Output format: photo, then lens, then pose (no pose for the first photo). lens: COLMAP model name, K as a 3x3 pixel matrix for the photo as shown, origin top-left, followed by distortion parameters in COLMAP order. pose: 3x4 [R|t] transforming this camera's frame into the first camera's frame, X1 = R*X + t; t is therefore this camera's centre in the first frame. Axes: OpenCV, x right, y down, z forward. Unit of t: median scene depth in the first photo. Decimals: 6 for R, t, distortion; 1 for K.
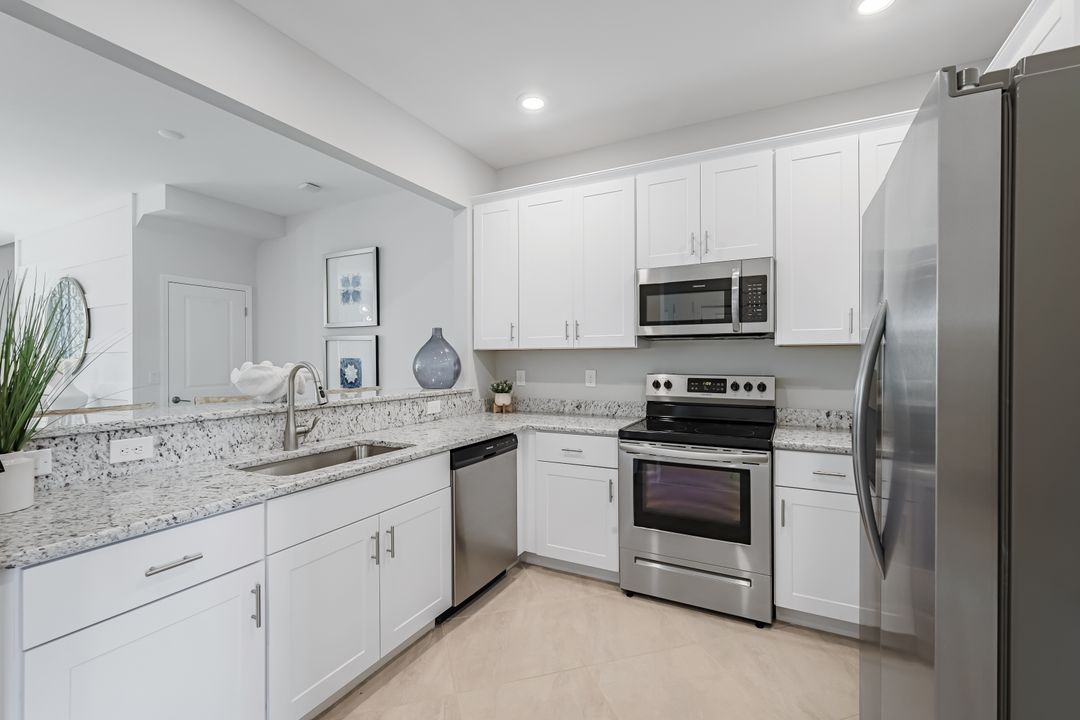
lens RADIAL K [[471.4, 0, 538.7], [0, 471.4, 357.5], [0, 0, 1]] dist [0.000480, -0.000587]
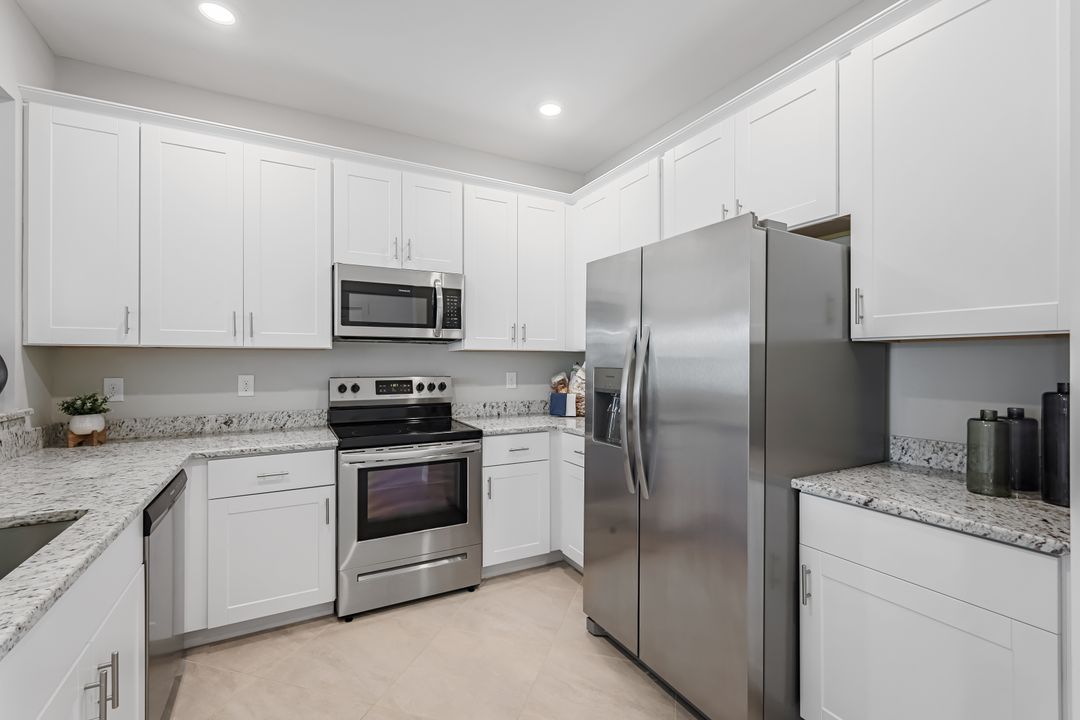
lens RADIAL K [[471.4, 0, 535.1], [0, 471.4, 359.7], [0, 0, 1]] dist [0.000480, -0.000587]
pose [[0.558154, 0.005073, 0.829722, -0.345353], [-0.004158, 0.999986, -0.003317, 0.001595], [-0.829727, -0.001599, 0.558168, 0.180957]]
